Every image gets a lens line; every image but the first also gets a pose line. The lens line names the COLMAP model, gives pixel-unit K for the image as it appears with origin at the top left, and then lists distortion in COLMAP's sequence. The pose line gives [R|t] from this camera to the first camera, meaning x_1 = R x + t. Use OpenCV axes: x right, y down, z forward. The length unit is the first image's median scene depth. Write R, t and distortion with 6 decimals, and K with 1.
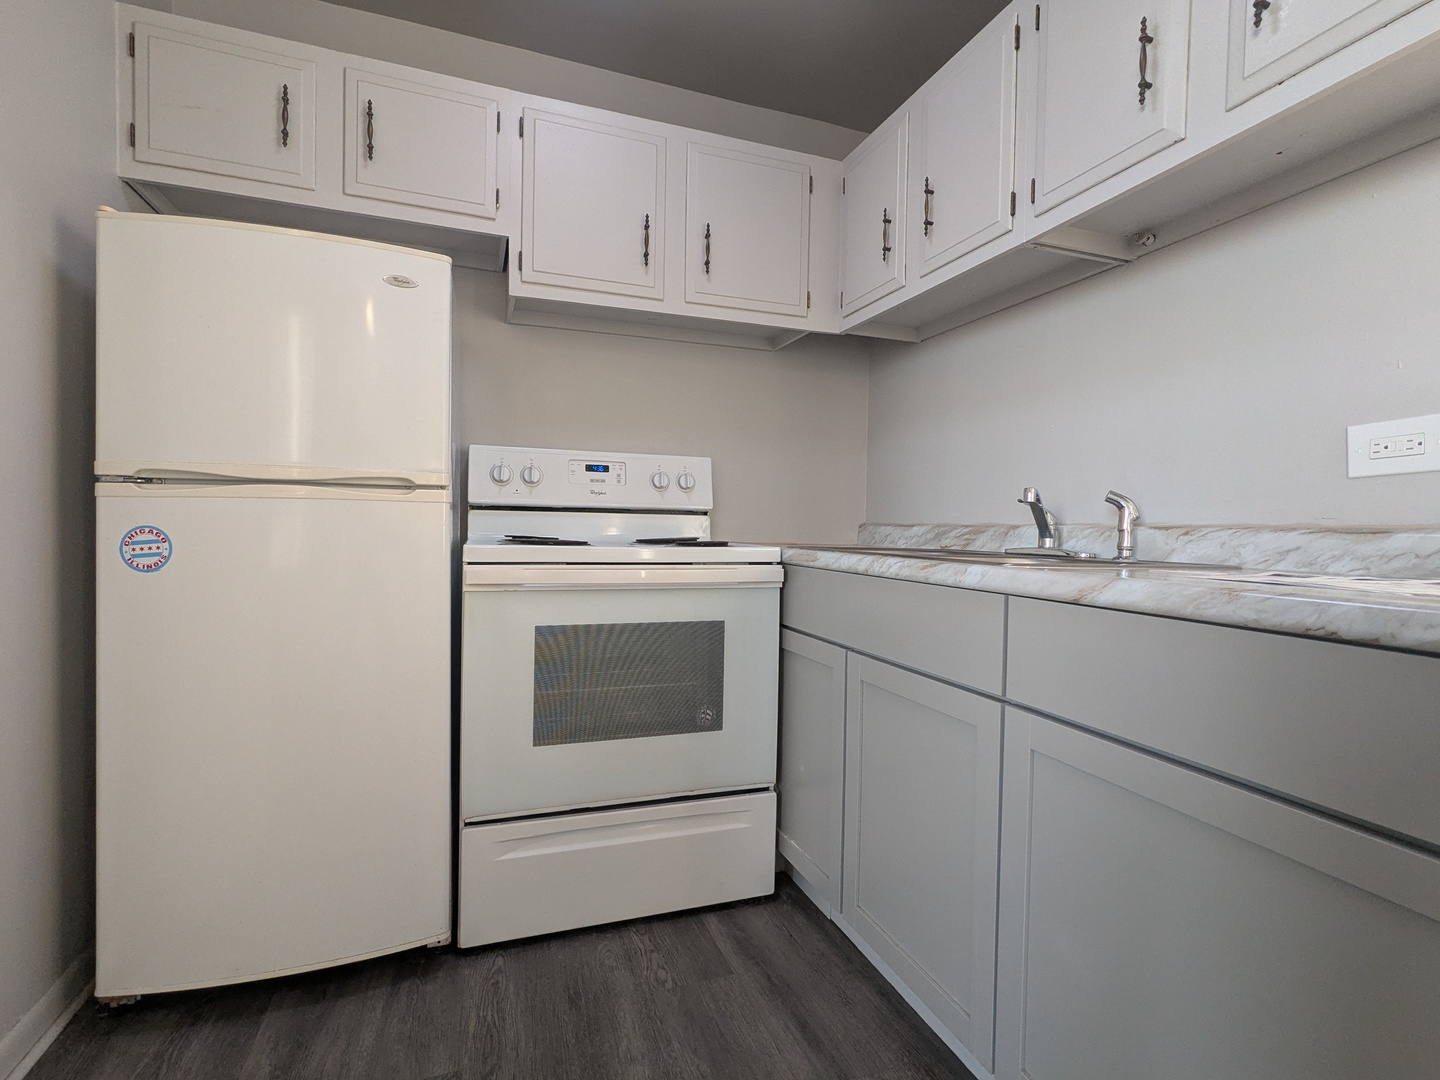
lens RADIAL K [[679.2, 0, 716.6], [0, 679.2, 542.7], [0, 0, 1]] dist [0.002470, -0.000404]
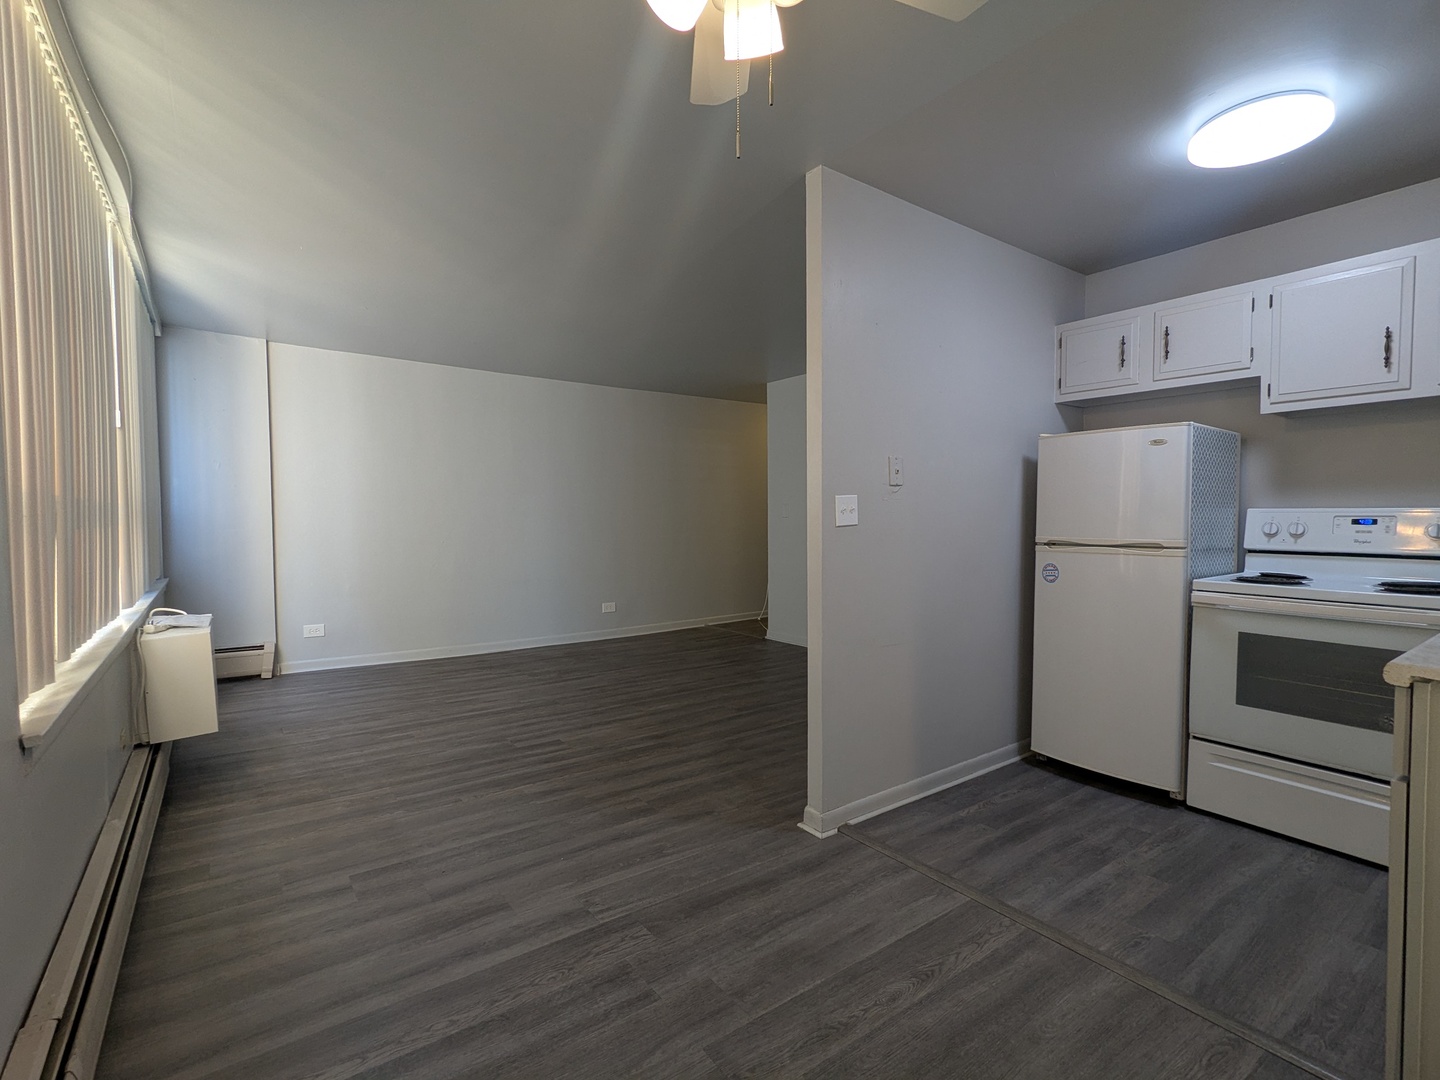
lens RADIAL K [[679.2, 0, 716.6], [0, 679.2, 542.7], [0, 0, 1]] dist [0.002470, -0.000404]
pose [[0.280862, 0.021560, -0.959506, 0.938520], [-0.015659, 0.999718, 0.017880, -0.101450], [0.959621, 0.010003, 0.281120, -0.671175]]
